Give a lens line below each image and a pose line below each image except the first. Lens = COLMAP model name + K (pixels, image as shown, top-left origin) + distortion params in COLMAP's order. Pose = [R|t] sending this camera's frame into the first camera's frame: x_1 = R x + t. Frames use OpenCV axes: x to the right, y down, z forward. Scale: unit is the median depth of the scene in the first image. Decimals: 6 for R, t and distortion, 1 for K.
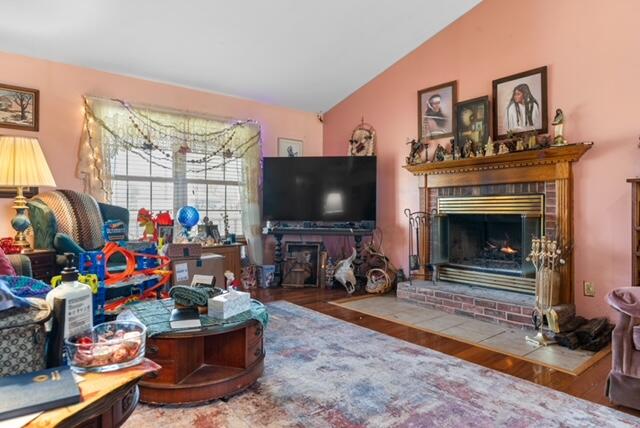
lens RADIAL K [[378.1, 0, 320.0], [0, 378.1, 214.0], [0, 0, 1]] dist [-0.003416, -0.000349]
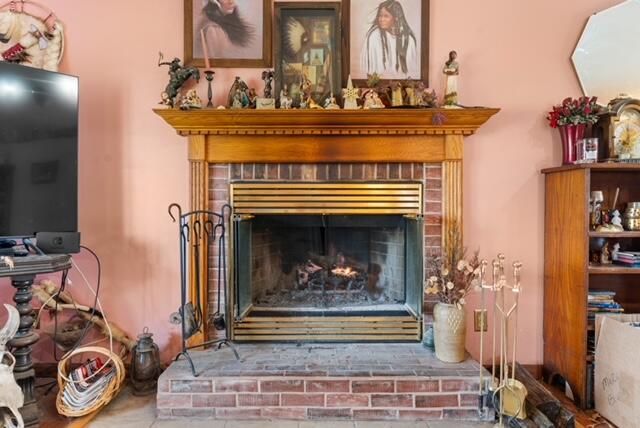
lens RADIAL K [[378.1, 0, 320.0], [0, 378.1, 214.0], [0, 0, 1]] dist [-0.003416, -0.000349]
pose [[0.623273, -0.007147, 0.781971, -0.013940], [0.003629, 0.999974, 0.006247, -0.003783], [-0.781996, -0.001056, 0.623283, 0.640810]]
